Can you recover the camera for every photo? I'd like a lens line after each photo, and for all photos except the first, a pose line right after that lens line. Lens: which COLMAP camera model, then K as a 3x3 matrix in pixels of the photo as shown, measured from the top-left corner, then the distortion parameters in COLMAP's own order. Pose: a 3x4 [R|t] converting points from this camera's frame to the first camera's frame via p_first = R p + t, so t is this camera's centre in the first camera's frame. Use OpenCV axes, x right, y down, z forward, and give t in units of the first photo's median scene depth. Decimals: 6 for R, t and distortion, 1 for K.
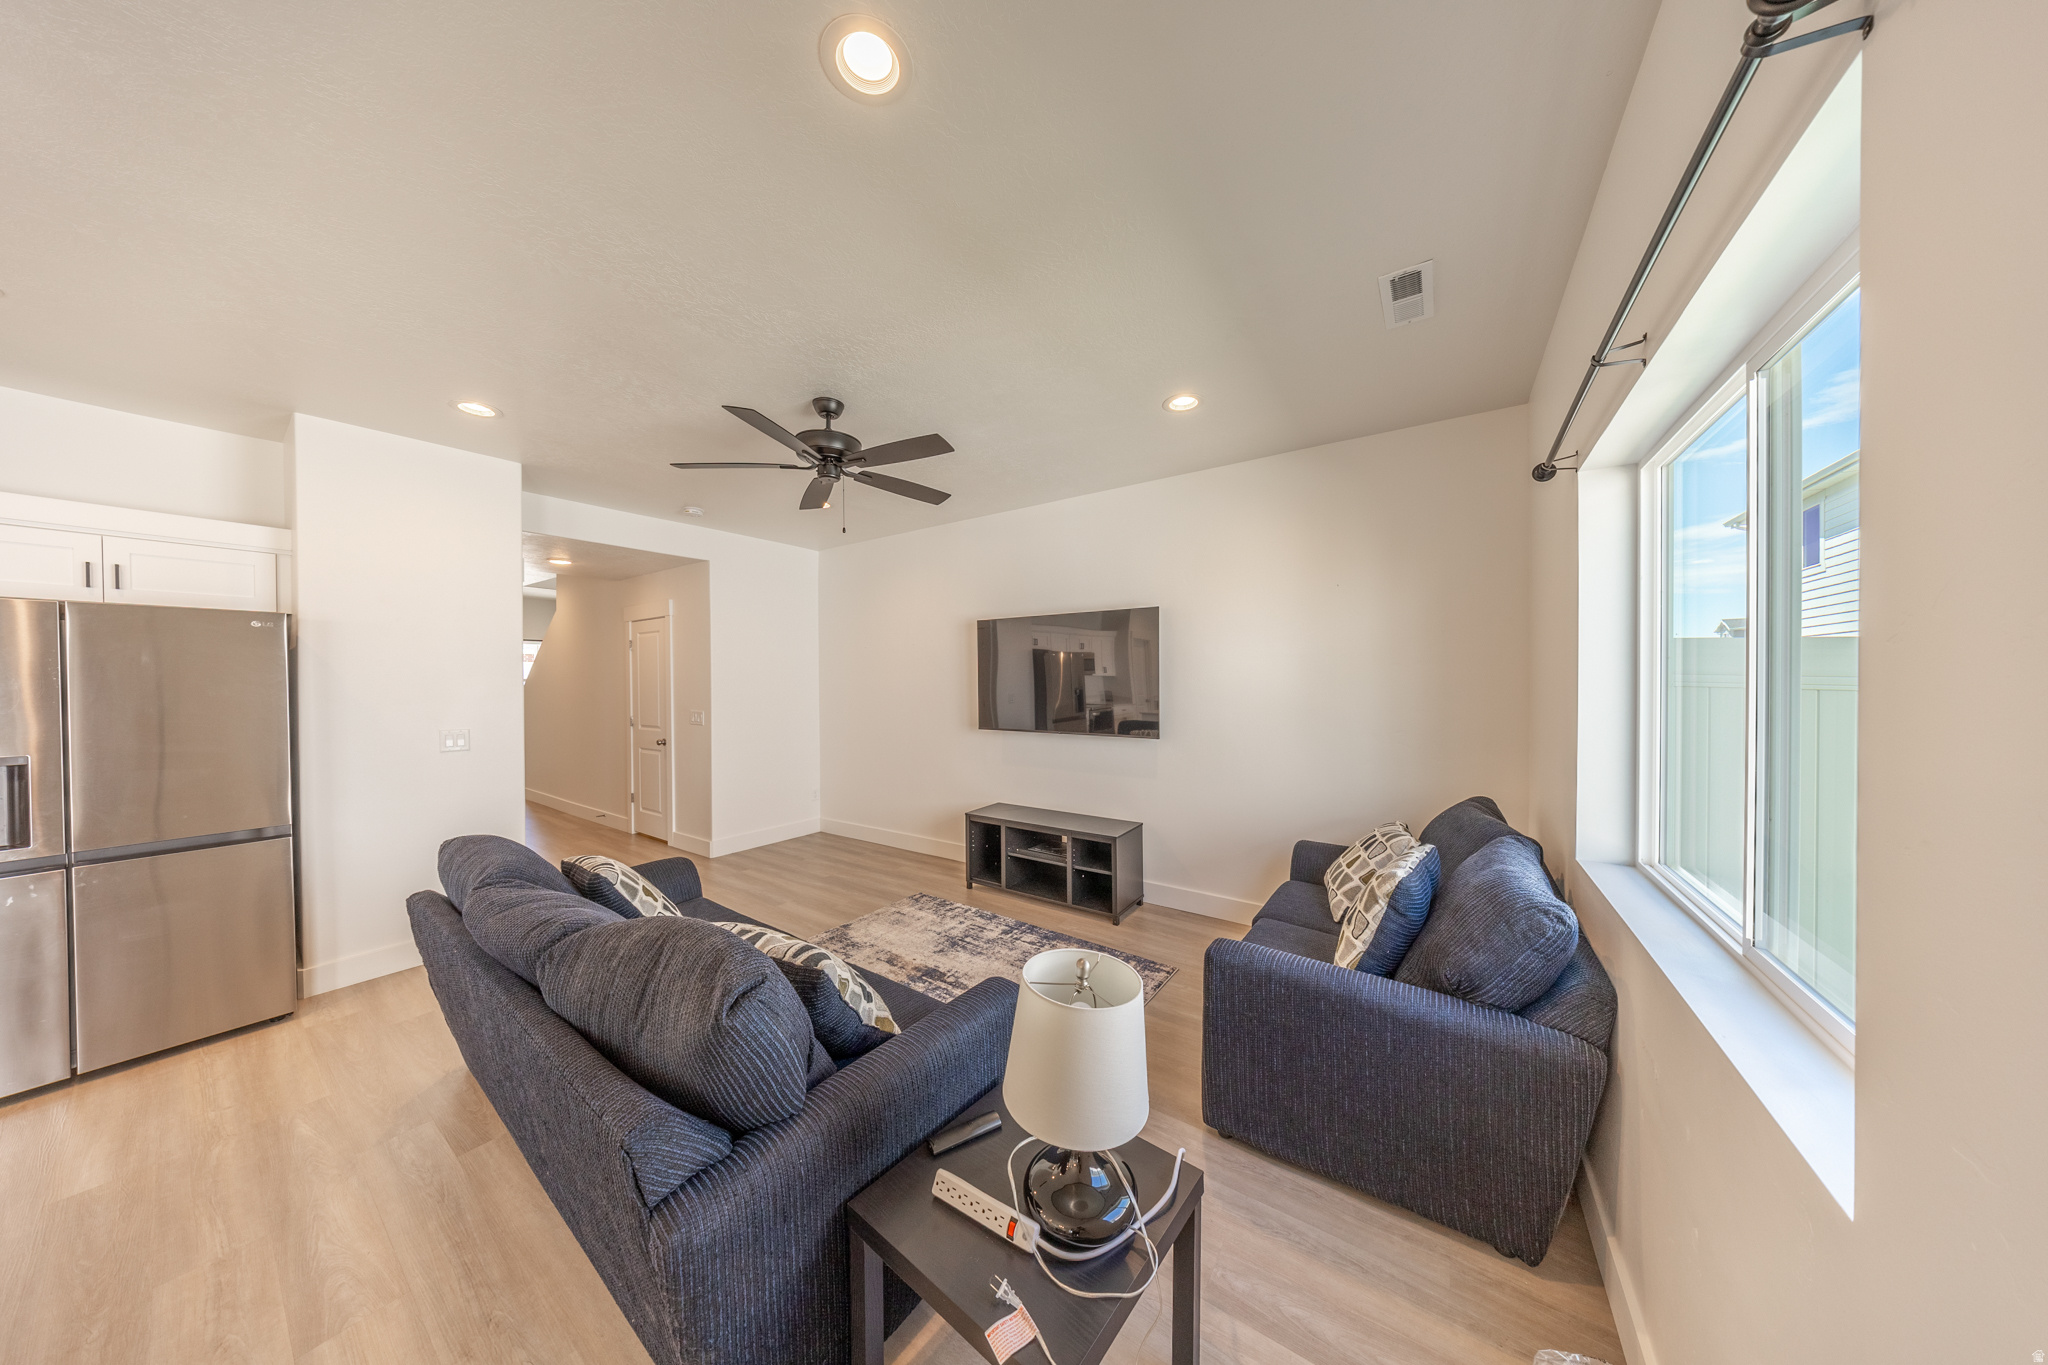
lens RADIAL K [[591.0, 0, 1025.0], [0, 591.0, 684.8], [0, 0, 1]] dist [-0.011776, 0.001716]
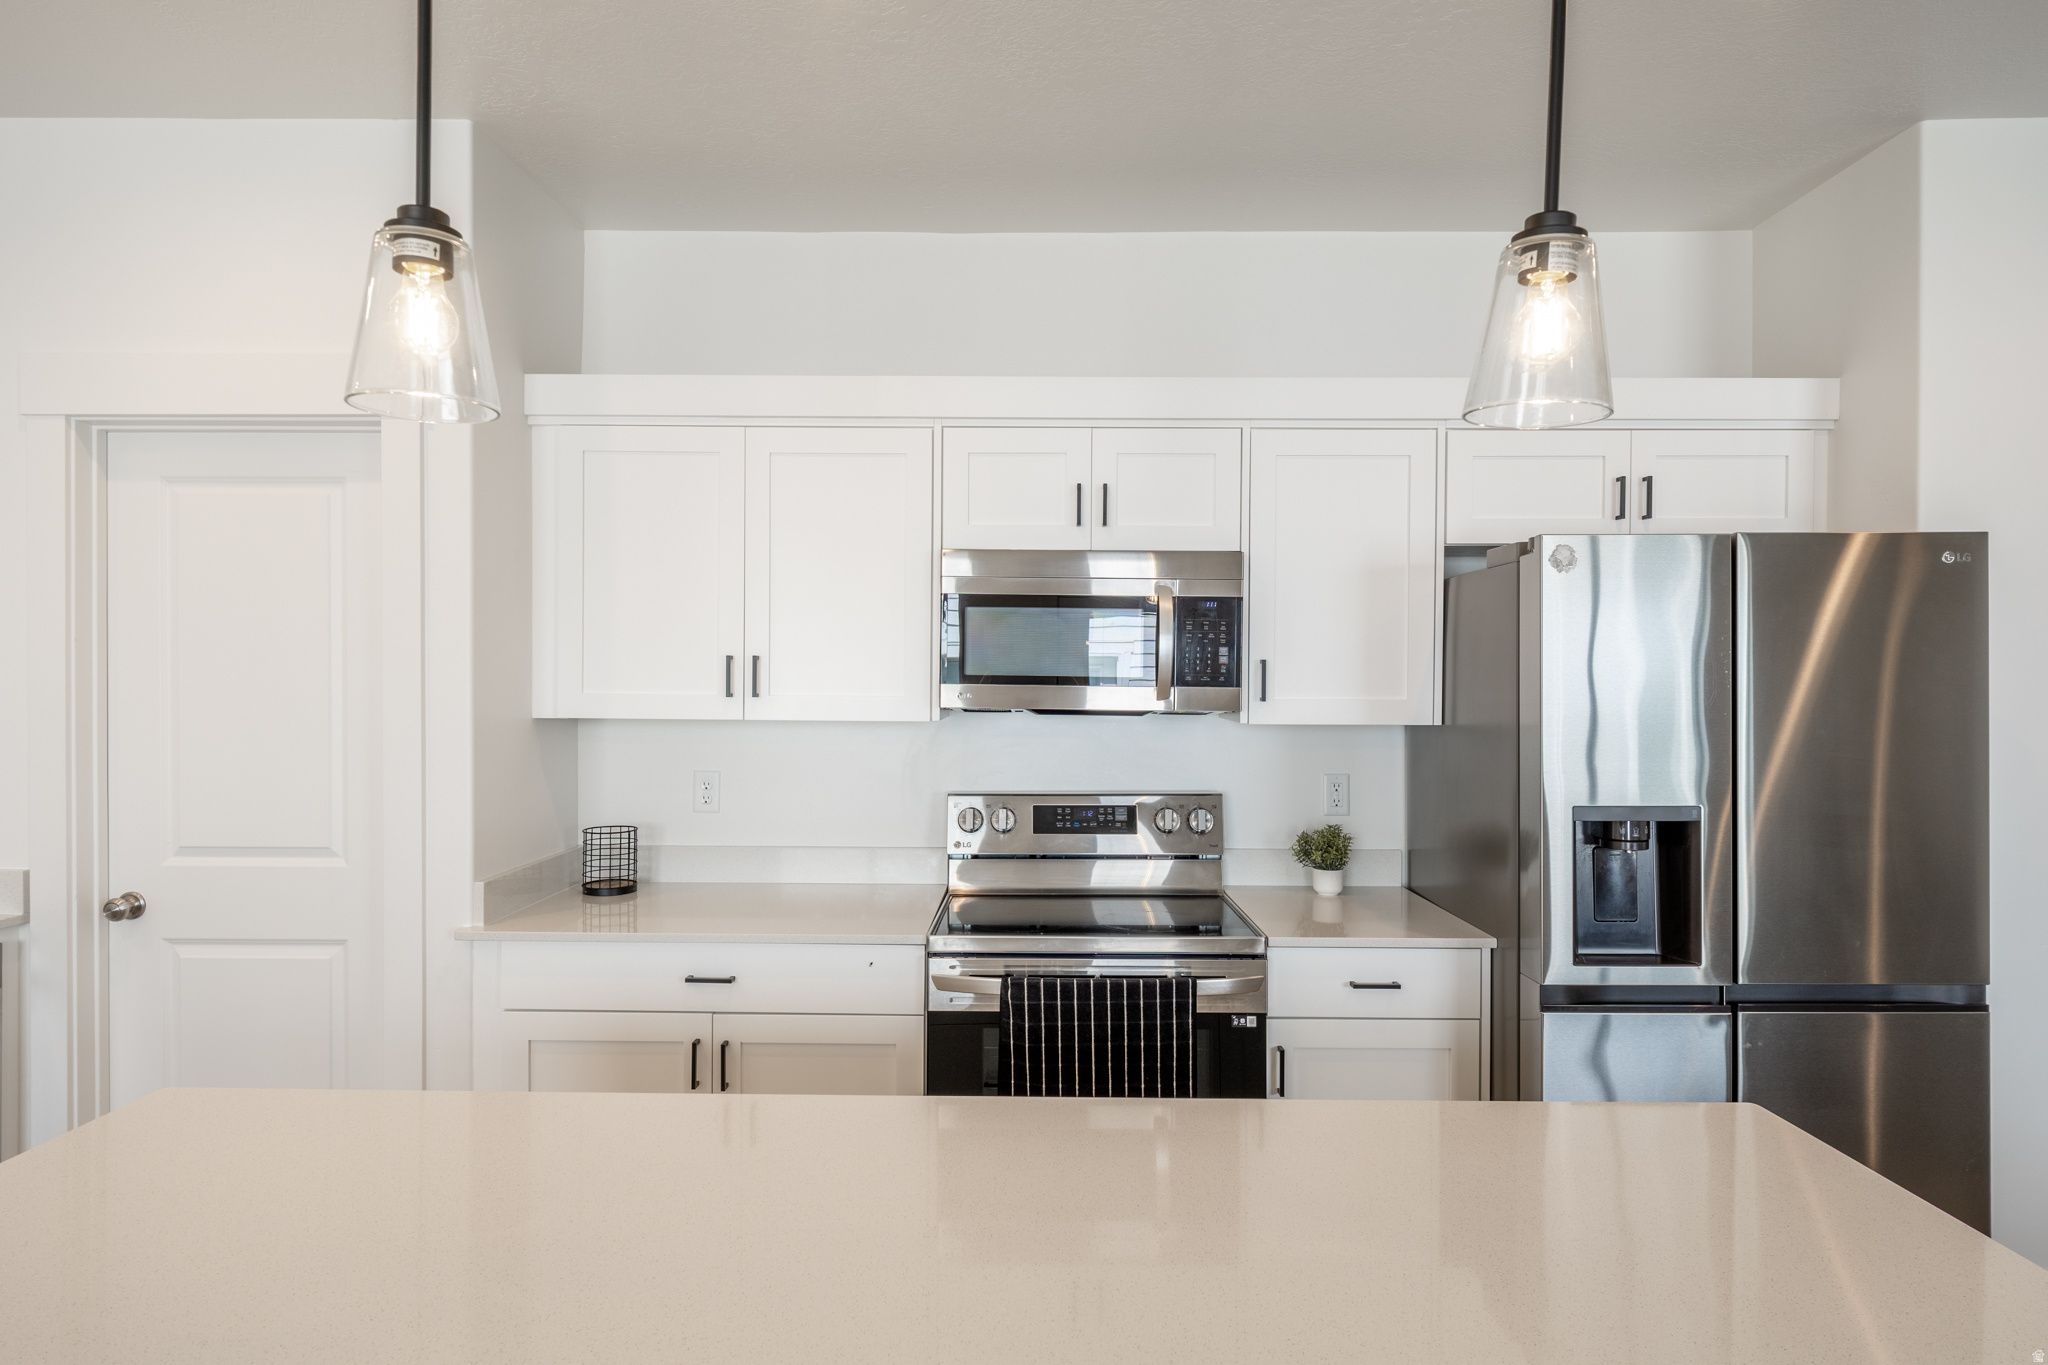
lens RADIAL K [[1113.1, 0, 1025.8], [0, 1113.1, 689.6], [0, 0, 1]] dist [-0.004076, -0.000429]
pose [[0.550984, 0.011645, -0.834434, -0.864031], [-0.011317, 0.999915, 0.006482, 0.005947], [0.834439, 0.005872, 0.551069, -0.126107]]
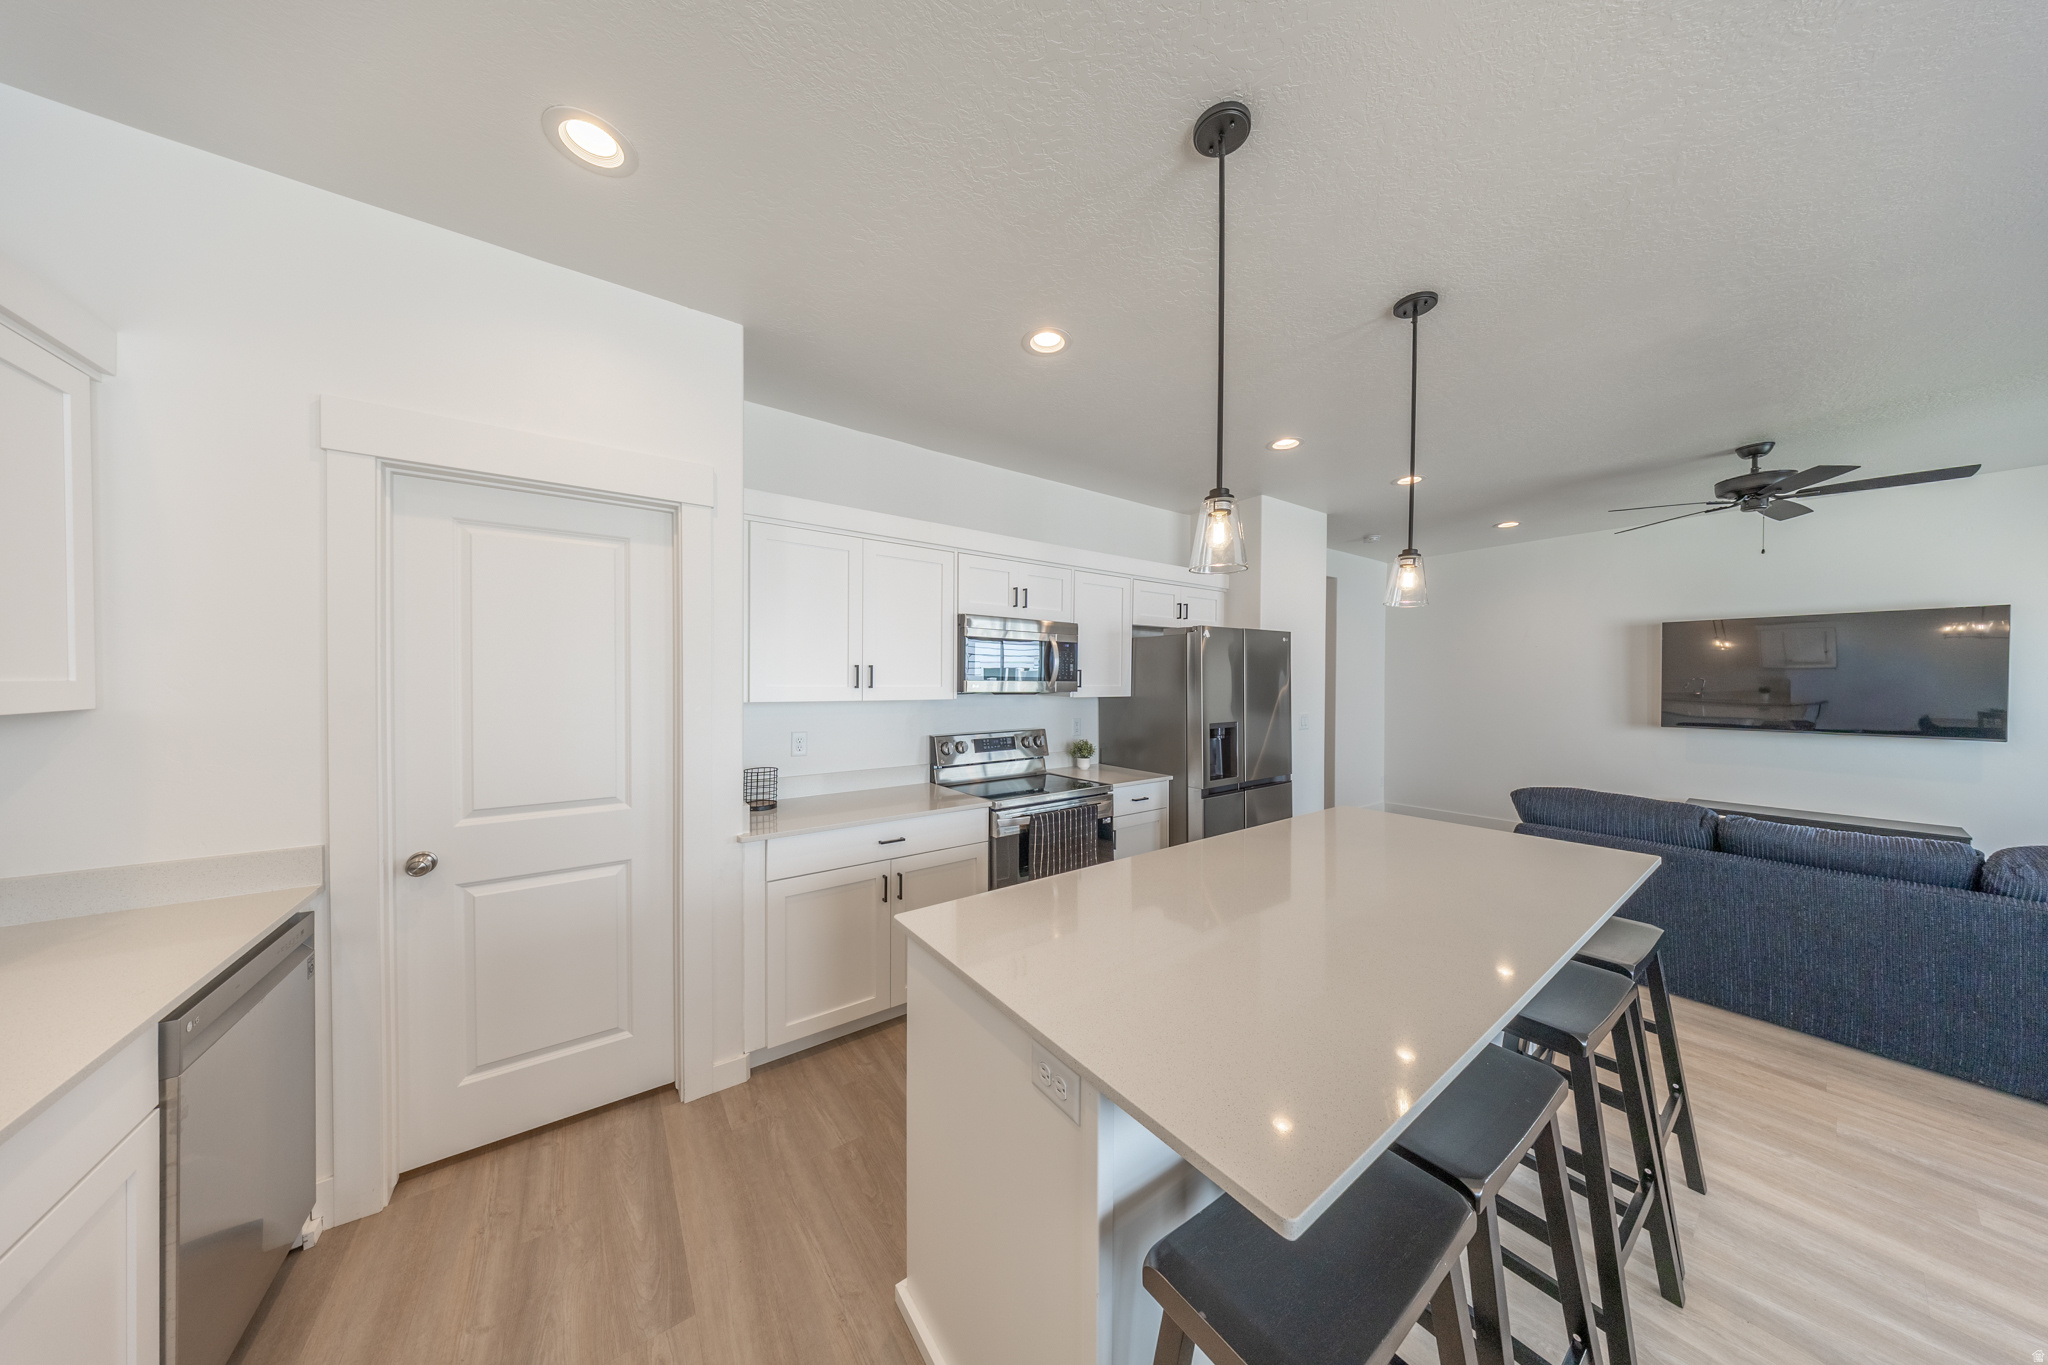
lens RADIAL K [[593.3, 0, 1025.5], [0, 593.3, 687.0], [0, 0, 1]] dist [-0.001772, -0.000097]
pose [[0.940808, 0.009971, -0.338793, -1.269228], [-0.007619, 0.999937, 0.008272, 0.010153], [0.338854, -0.005202, 0.940825, -0.610351]]
